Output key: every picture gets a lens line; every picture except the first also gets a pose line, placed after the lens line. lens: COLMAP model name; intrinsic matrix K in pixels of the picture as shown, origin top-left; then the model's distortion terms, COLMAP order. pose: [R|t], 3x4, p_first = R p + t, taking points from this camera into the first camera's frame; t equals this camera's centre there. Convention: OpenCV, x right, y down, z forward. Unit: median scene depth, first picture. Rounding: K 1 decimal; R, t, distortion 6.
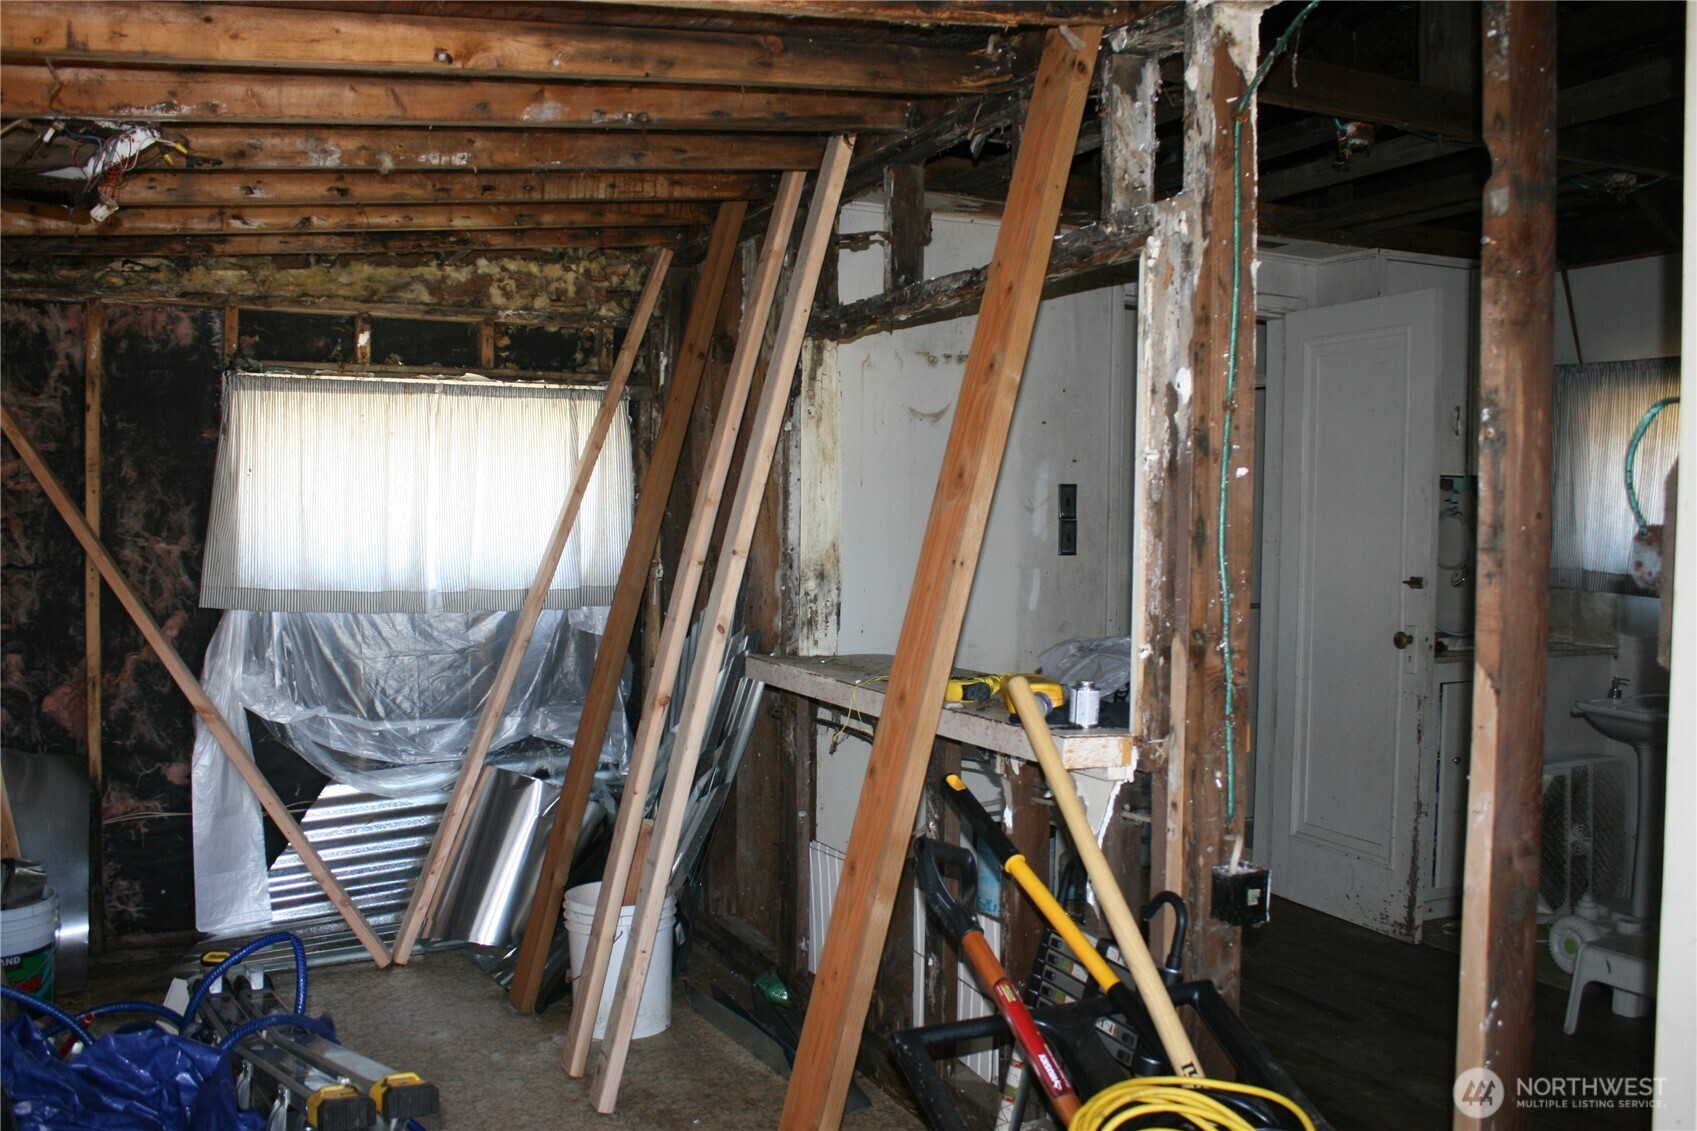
lens RADIAL K [[1472.5, 0, 839.3], [0, 1472.5, 561.7], [0, 0, 1]] dist [-0.161295, 0.144148]
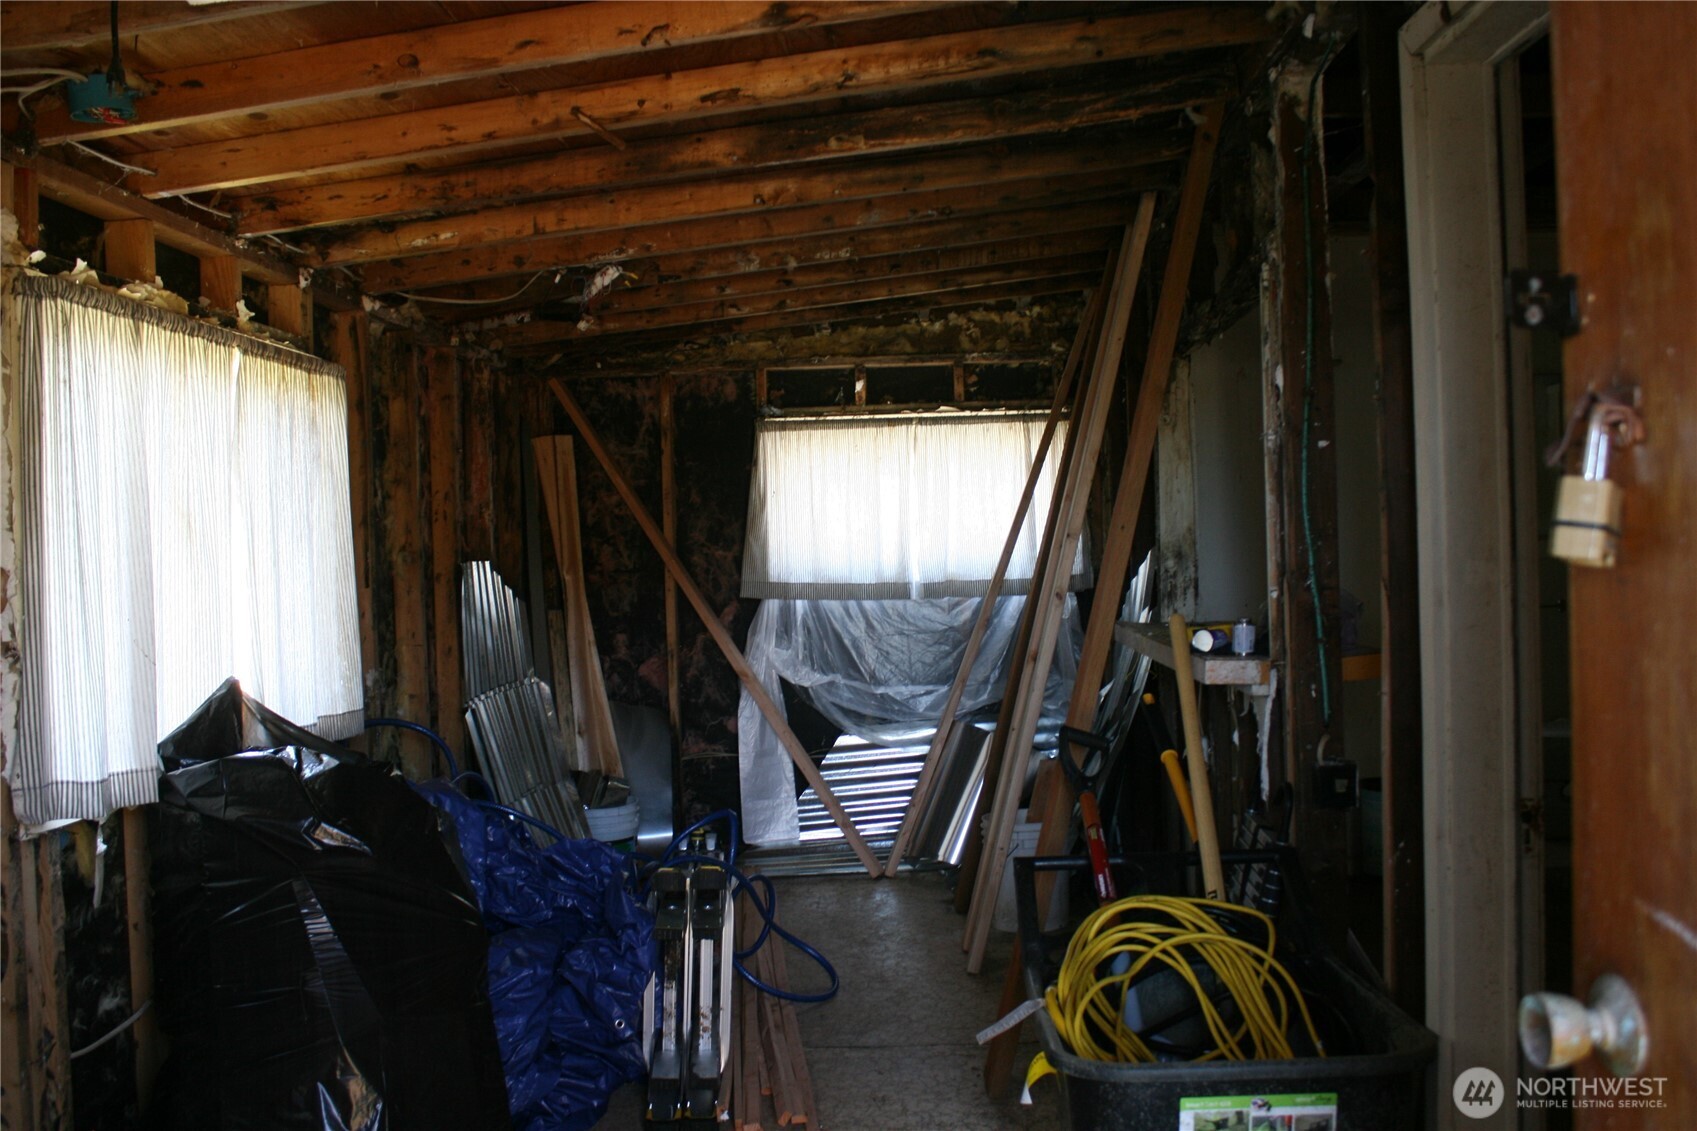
lens RADIAL K [[1472.5, 0, 839.3], [0, 1472.5, 561.7], [0, 0, 1]] dist [-0.161295, 0.144148]
pose [[0.884505, -0.031083, -0.465493, 0.261140], [0.022899, 0.999468, -0.023227, 0.031669], [0.465967, 0.009885, 0.884747, -0.158618]]
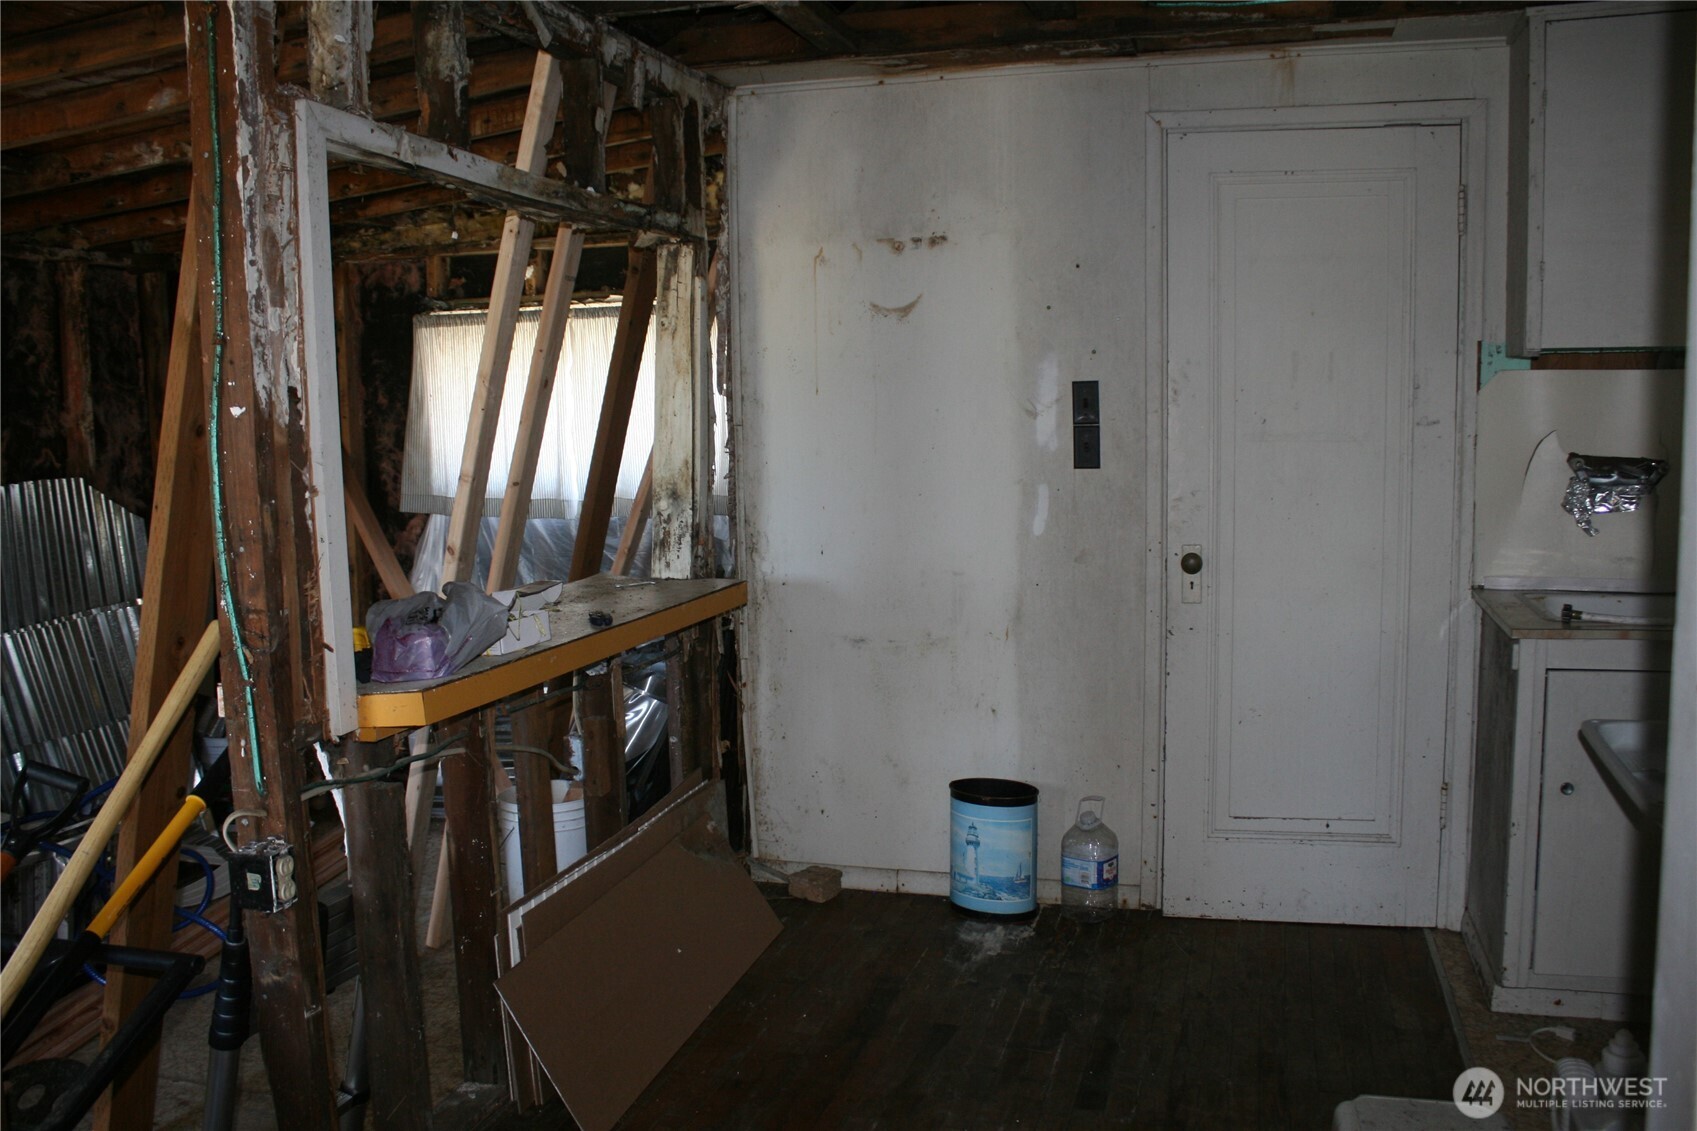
lens RADIAL K [[1472.5, 0, 839.3], [0, 1472.5, 561.7], [0, 0, 1]] dist [-0.161295, 0.144148]
pose [[0.753710, 0.046578, -0.655554, 0.613503], [0.007993, 0.996762, 0.080011, -0.020138], [0.657158, -0.065545, 0.750898, 0.310353]]
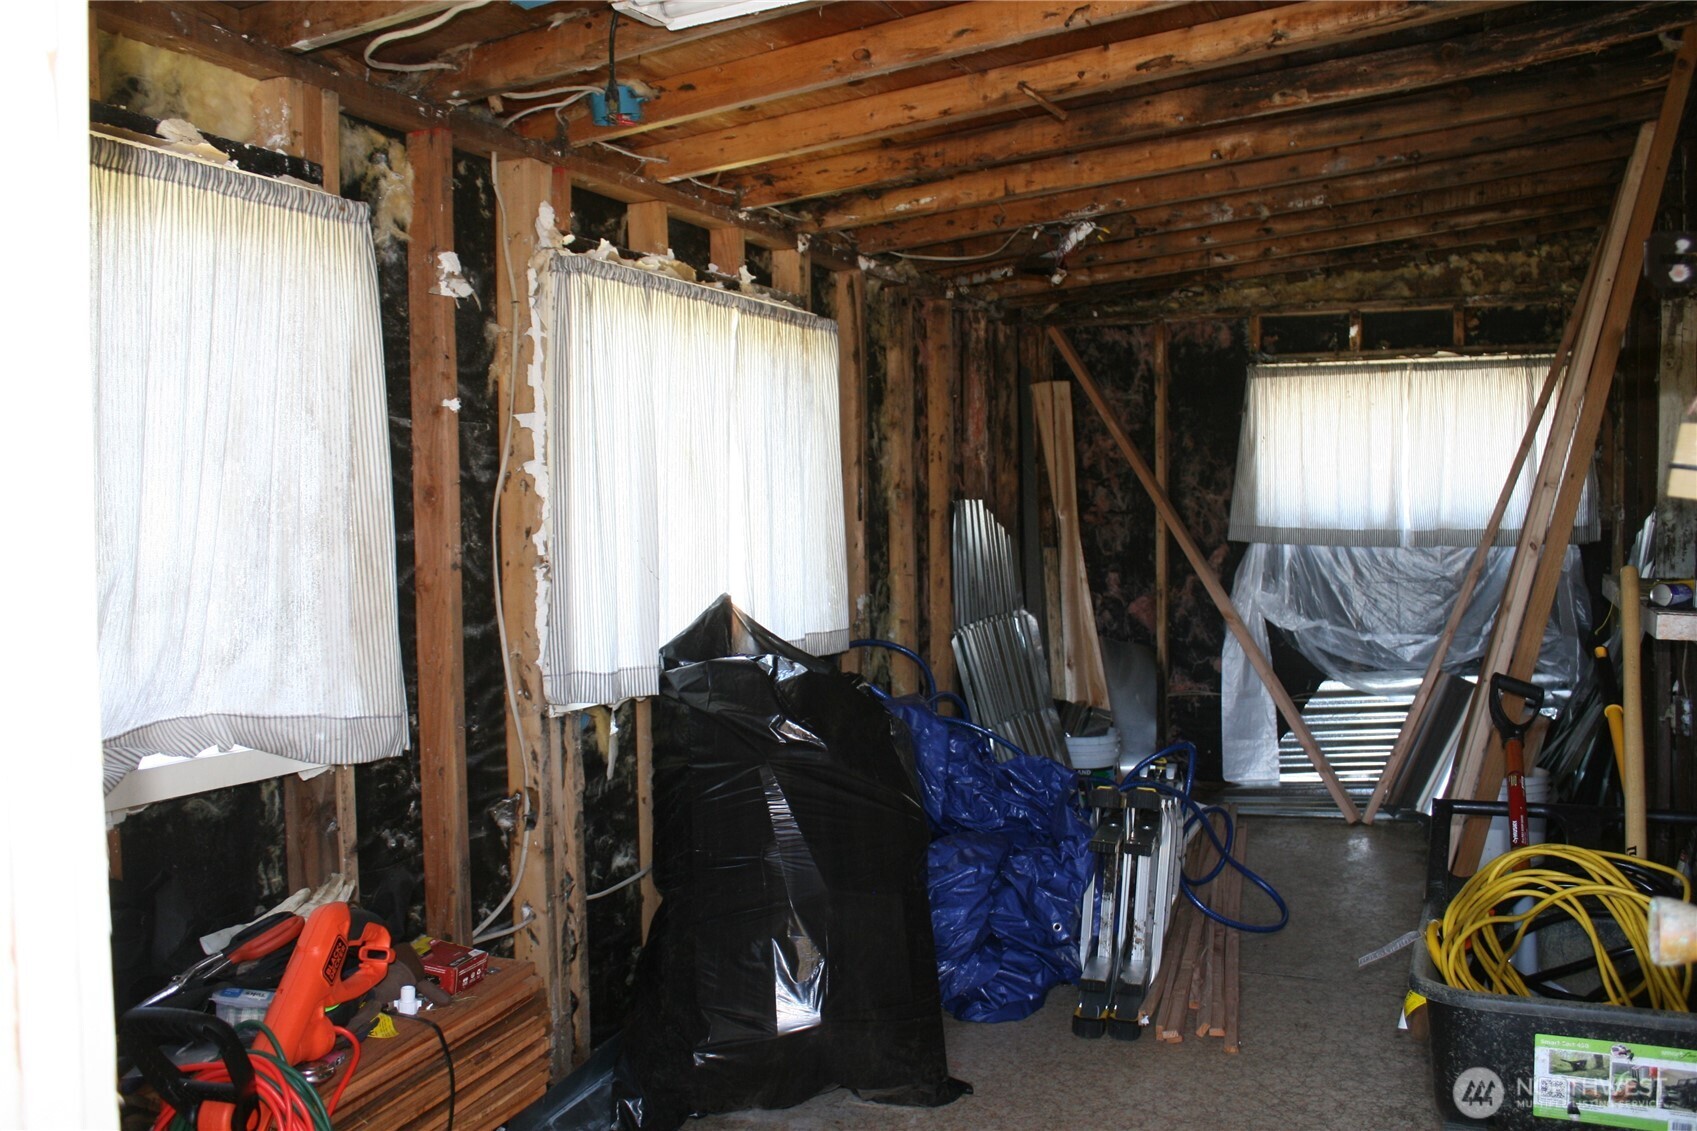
lens RADIAL K [[1468.6, 0, 848.5], [0, 1468.6, 565.5], [0, 0, 1]] dist [-0.163157, 0.149973]
pose [[0.662018, 0.013922, -0.749358, 0.334423], [-0.004816, 0.999886, 0.014322, 0.036567], [0.749472, -0.005873, 0.662010, -0.173057]]
